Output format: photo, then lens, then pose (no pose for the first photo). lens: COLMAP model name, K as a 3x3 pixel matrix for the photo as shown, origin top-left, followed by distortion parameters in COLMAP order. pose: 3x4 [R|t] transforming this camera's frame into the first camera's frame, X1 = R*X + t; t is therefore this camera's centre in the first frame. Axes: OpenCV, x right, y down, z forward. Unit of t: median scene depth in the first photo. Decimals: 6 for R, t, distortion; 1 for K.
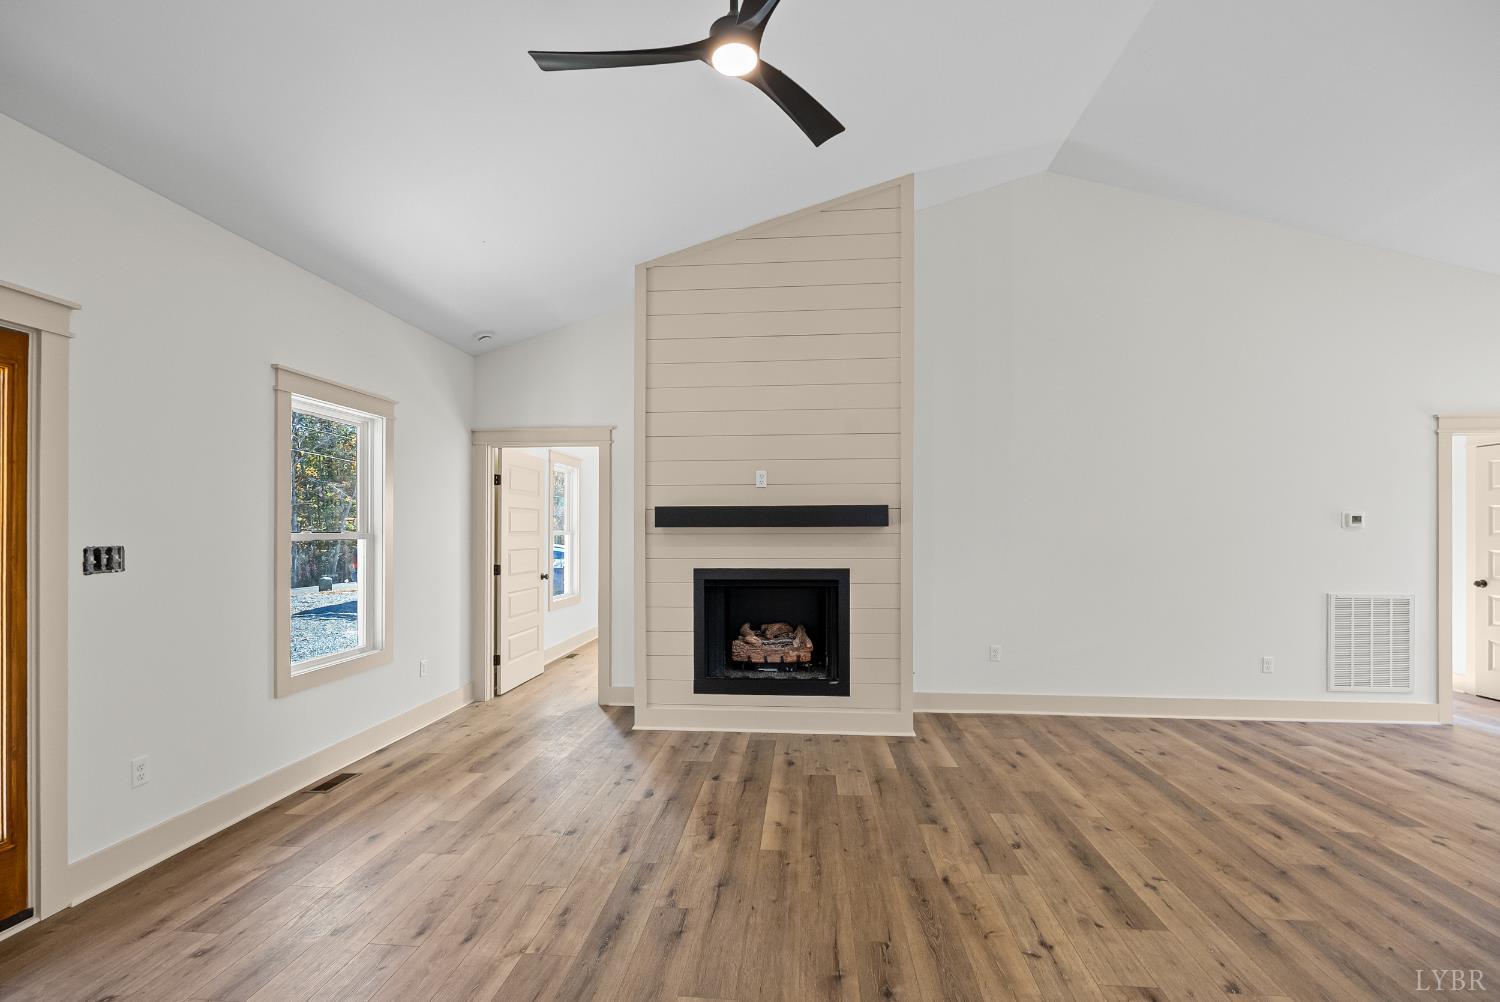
lens RADIAL K [[674.5, 0, 748.6], [0, 674.5, 529.8], [0, 0, 1]] dist [-0.001669, -0.000433]
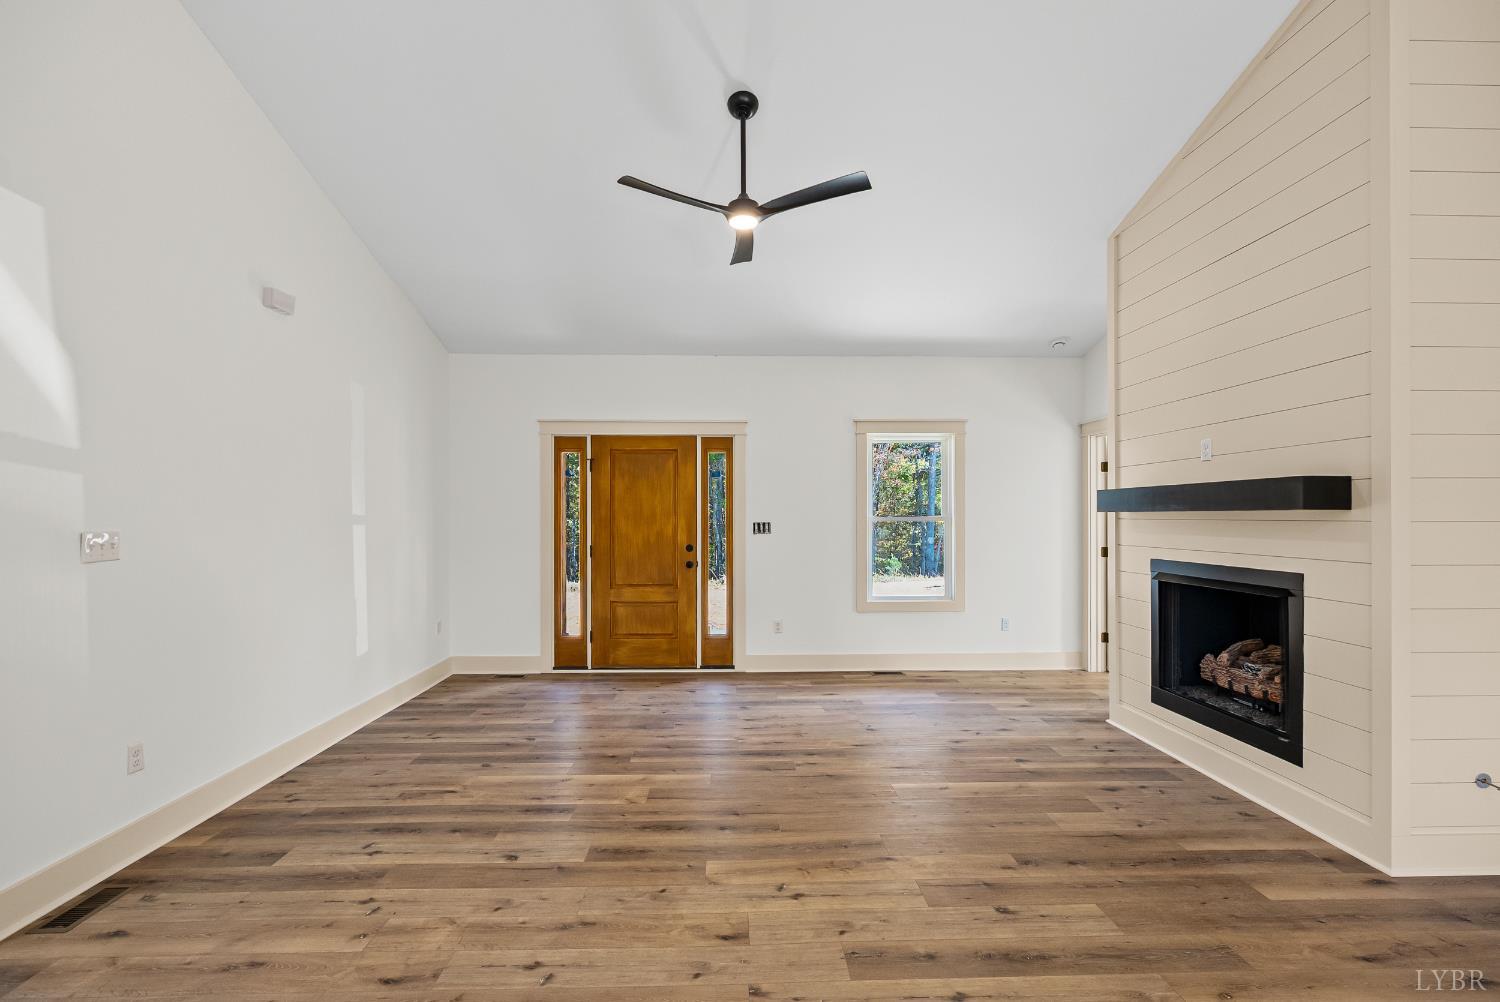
lens RADIAL K [[679.0, 0, 749.1], [0, 679.0, 511.6], [0, 0, 1]] dist [-0.001349, -0.000168]
pose [[0.117735, -0.002254, -0.993042, 0.819220], [0.003188, 0.999993, -0.001892, -0.004347], [0.993040, -0.002943, 0.117742, 0.424673]]
